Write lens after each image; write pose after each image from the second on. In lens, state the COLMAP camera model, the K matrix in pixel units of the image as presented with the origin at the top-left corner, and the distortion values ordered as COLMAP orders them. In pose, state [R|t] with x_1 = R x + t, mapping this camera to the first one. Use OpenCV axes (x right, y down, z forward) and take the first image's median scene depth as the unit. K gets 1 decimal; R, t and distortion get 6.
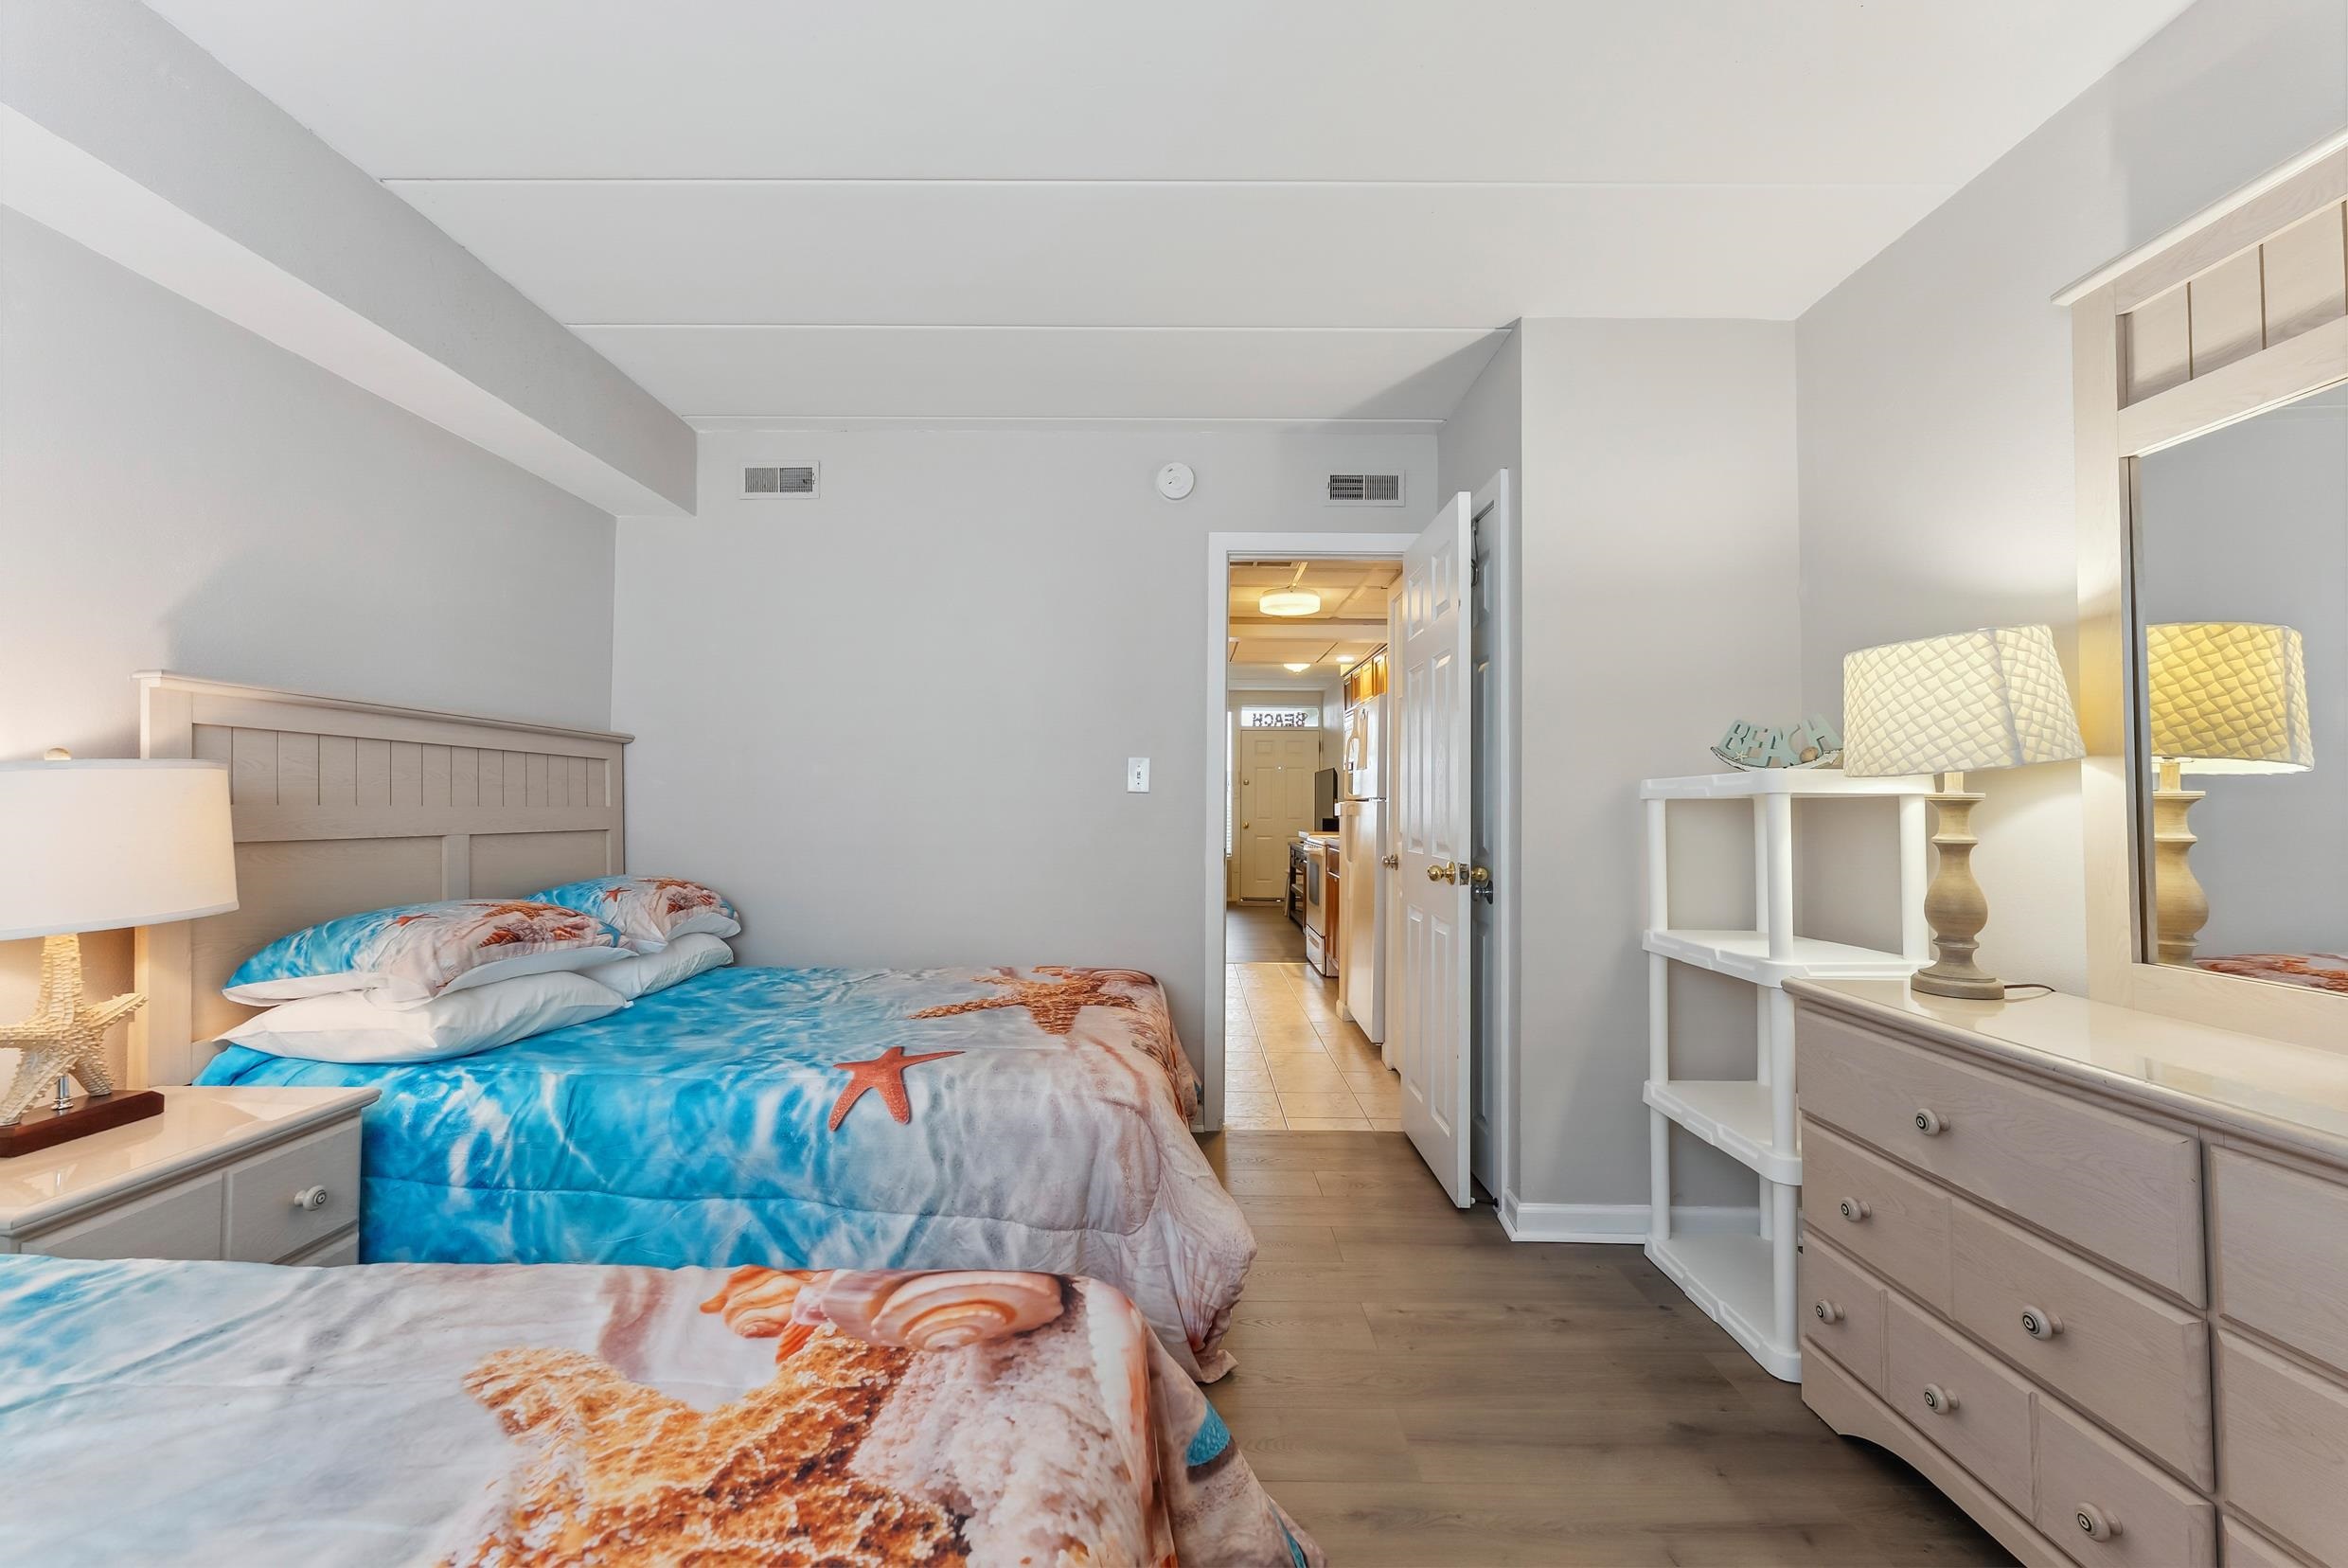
lens RADIAL K [[941.7, 0, 1176.8], [0, 941.7, 780.1], [0, 0, 1]] dist [0.000480, -0.000388]
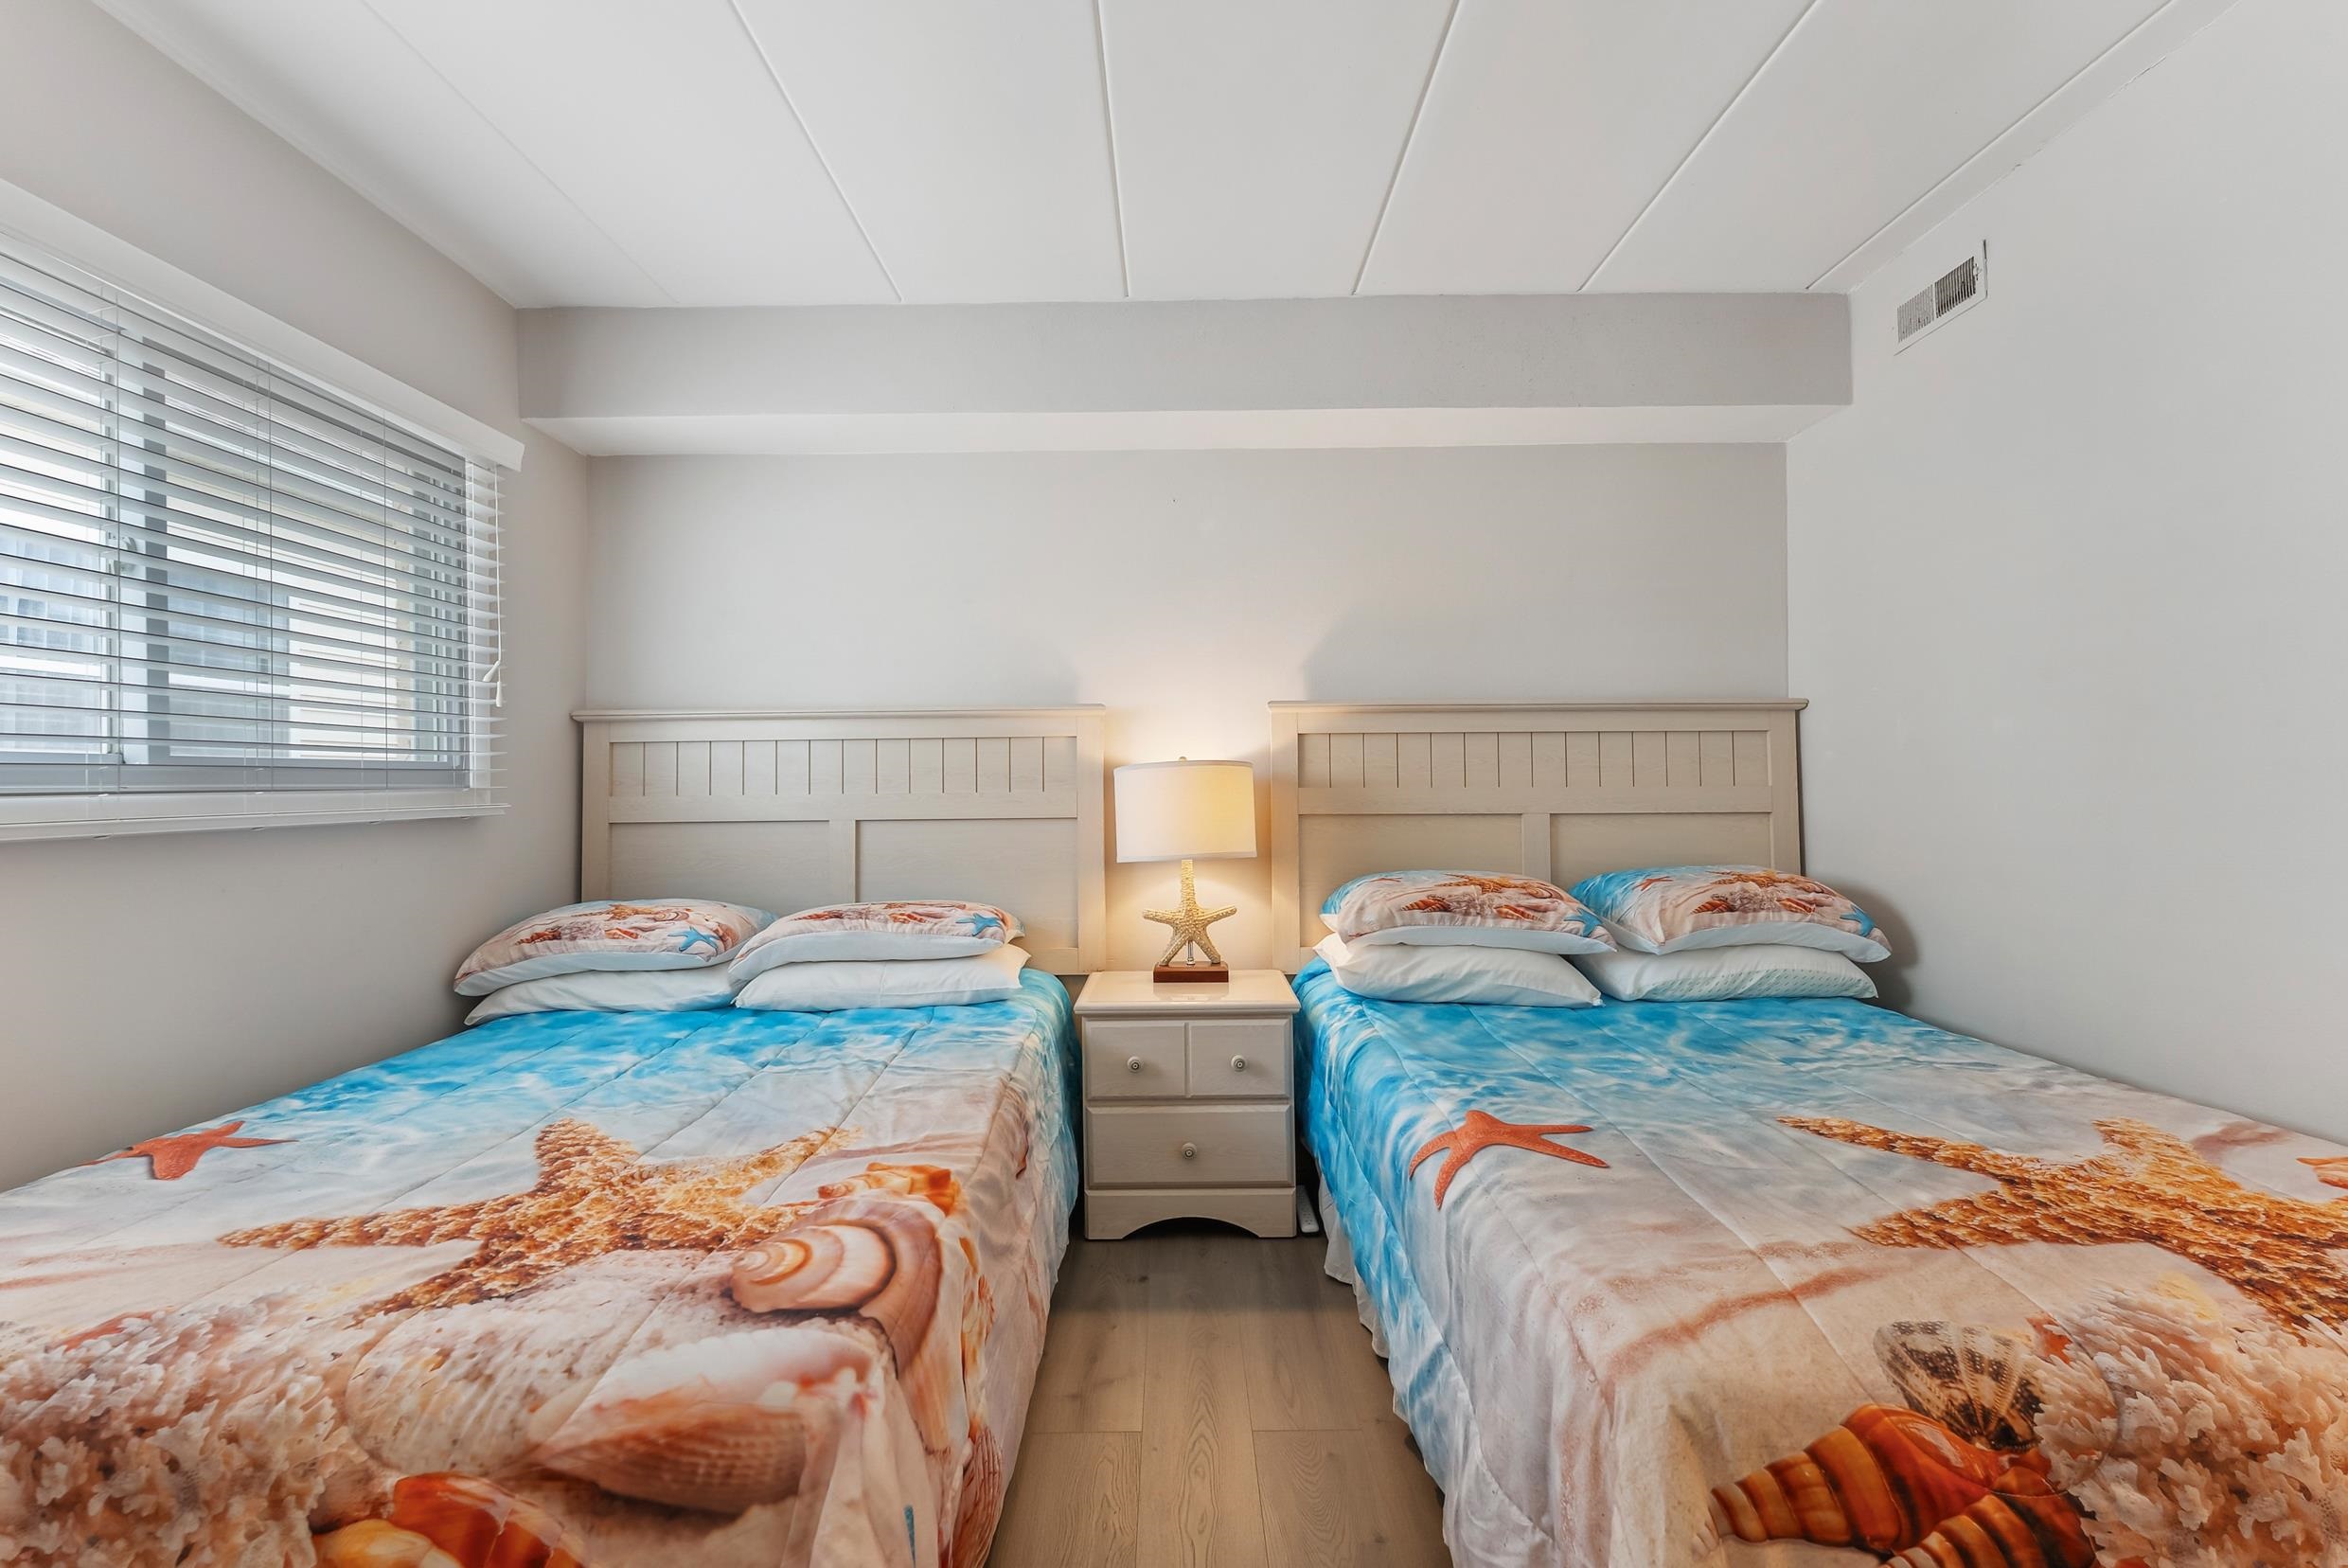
lens RADIAL K [[964.3, 0, 1174.0], [0, 964.3, 784.0], [0, 0, 1]] dist [0.000212, -0.000186]
pose [[0.000520, -0.008749, -0.999962, 0.484089], [0.035094, 0.999346, -0.008726, 0.026218], [0.999384, -0.035088, 0.000827, 0.801574]]
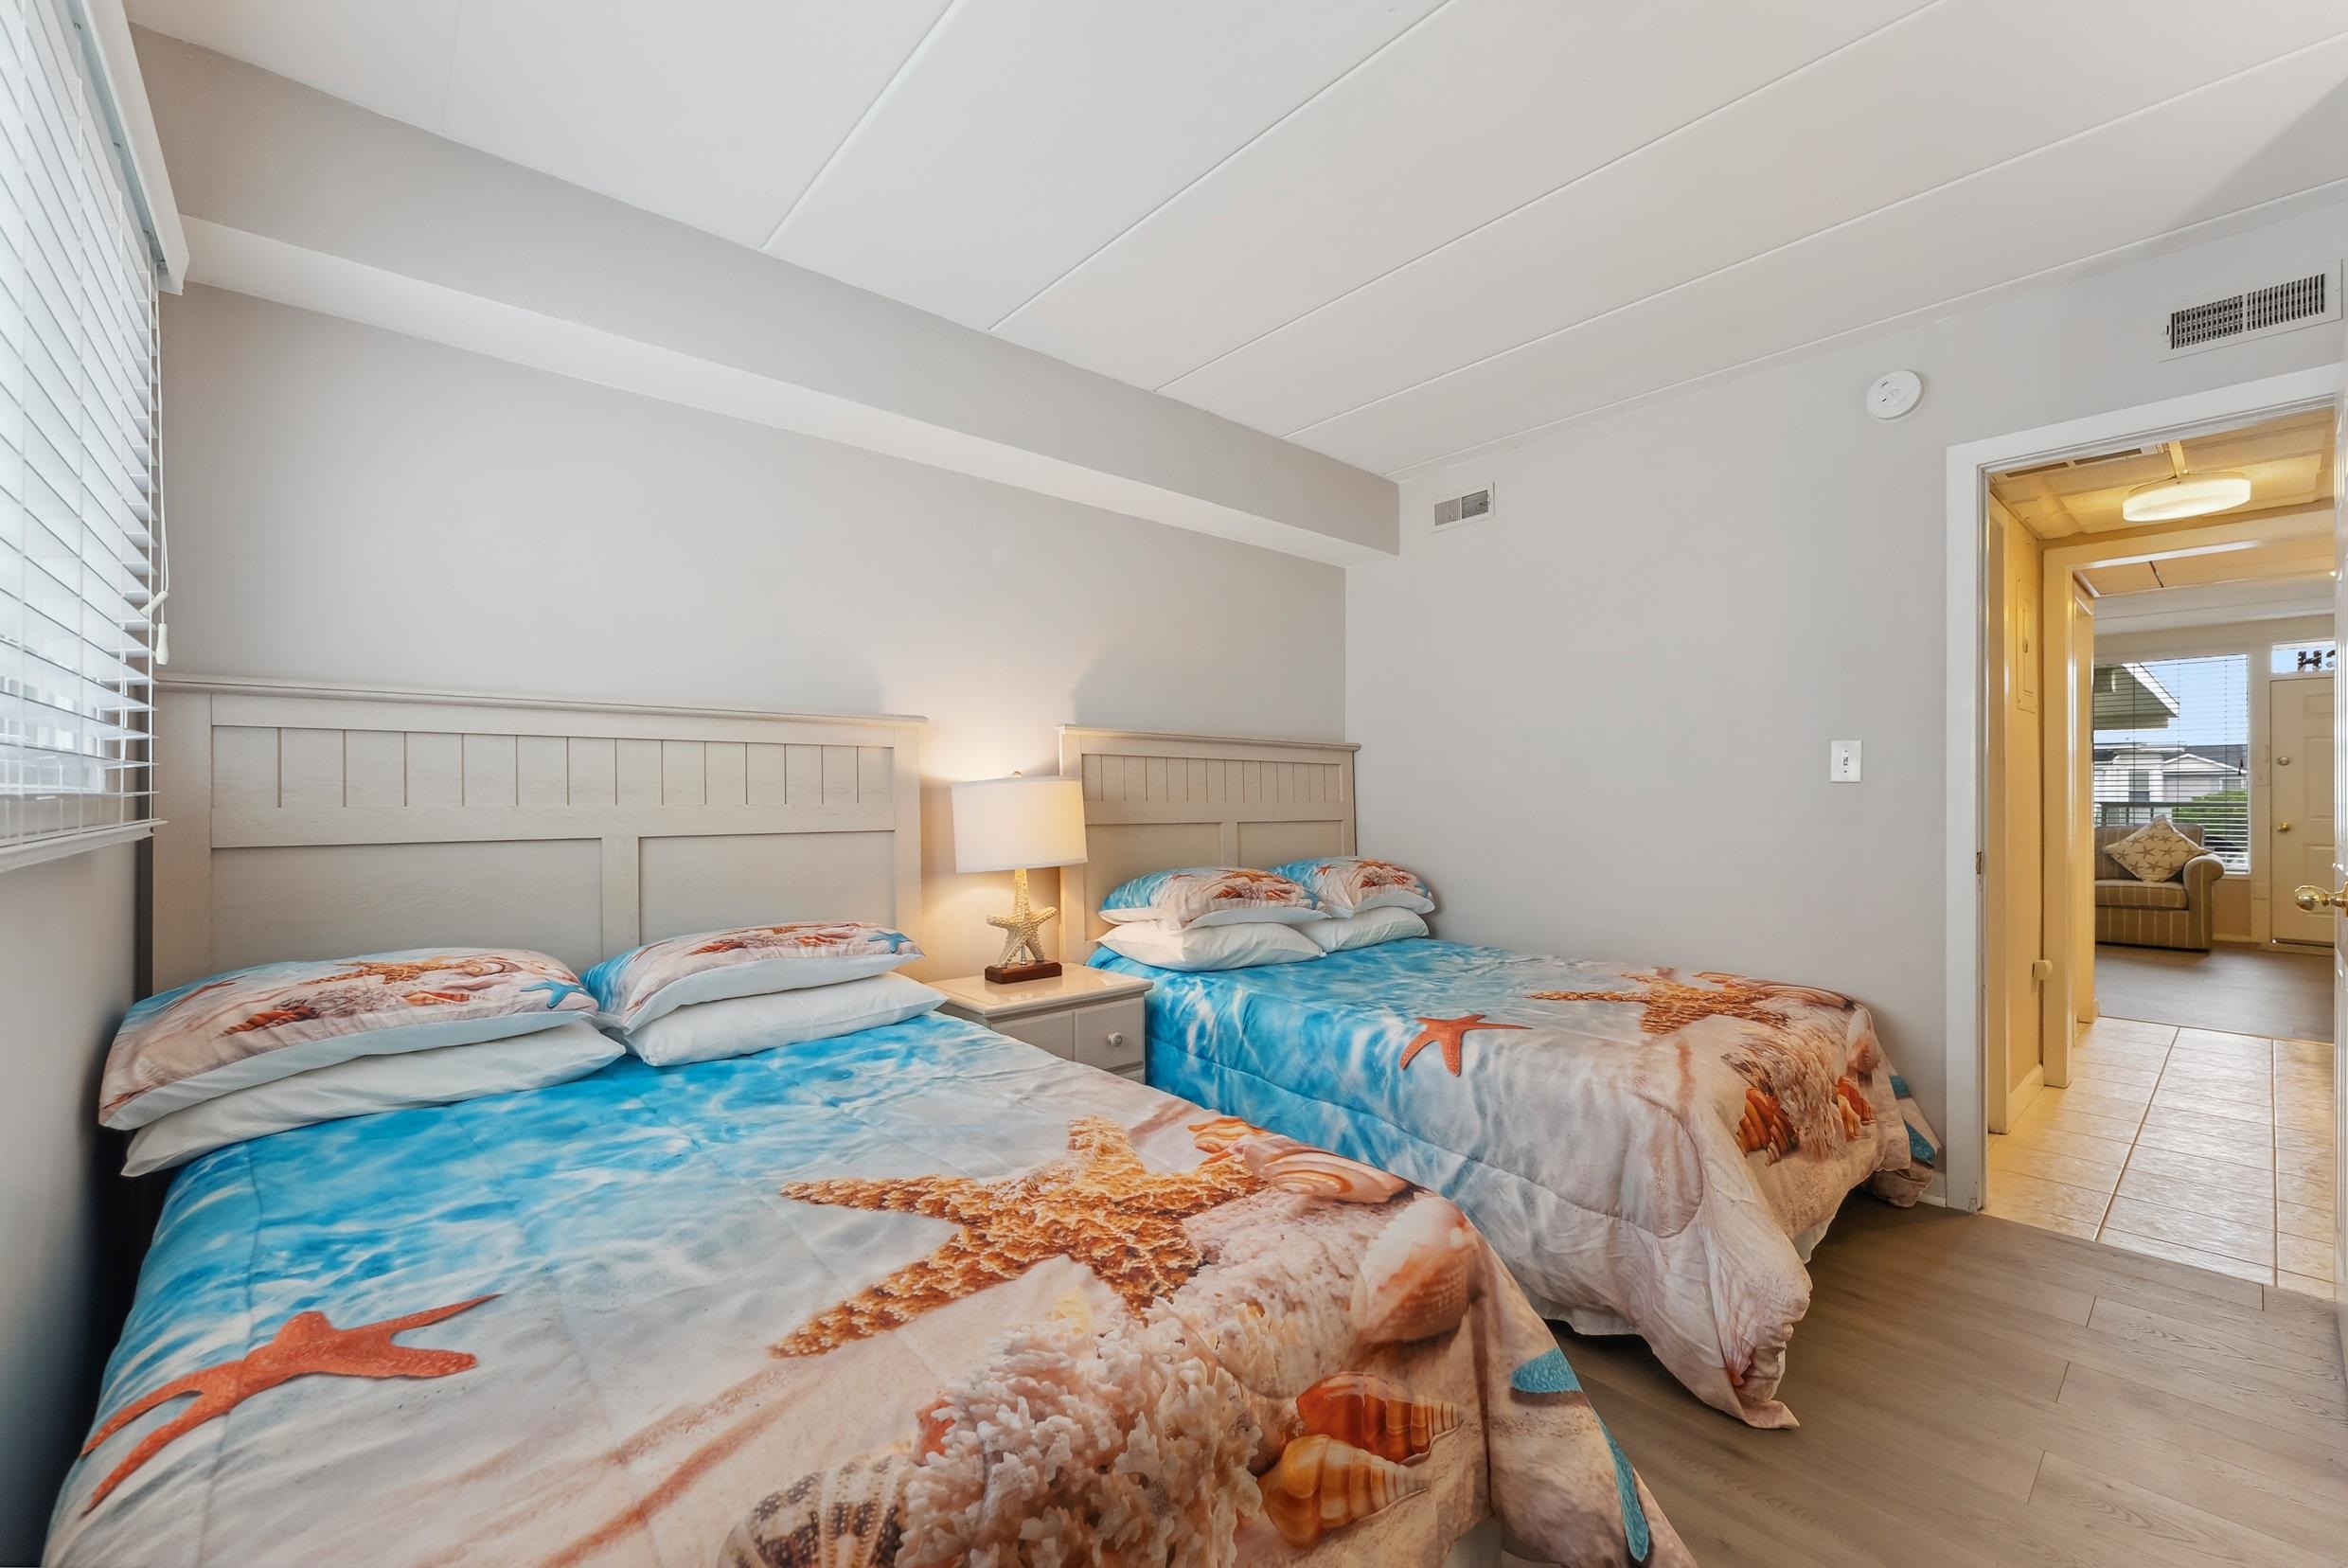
lens RADIAL K [[956.2, 0, 1182.1], [0, 956.2, 800.8], [0, 0, 1]] dist [0.000021, -0.000115]
pose [[0.667328, -0.005439, -0.744745, 0.359805], [0.024773, 0.999582, 0.014898, 0.003803], [0.744352, -0.028392, 0.667183, -0.017671]]
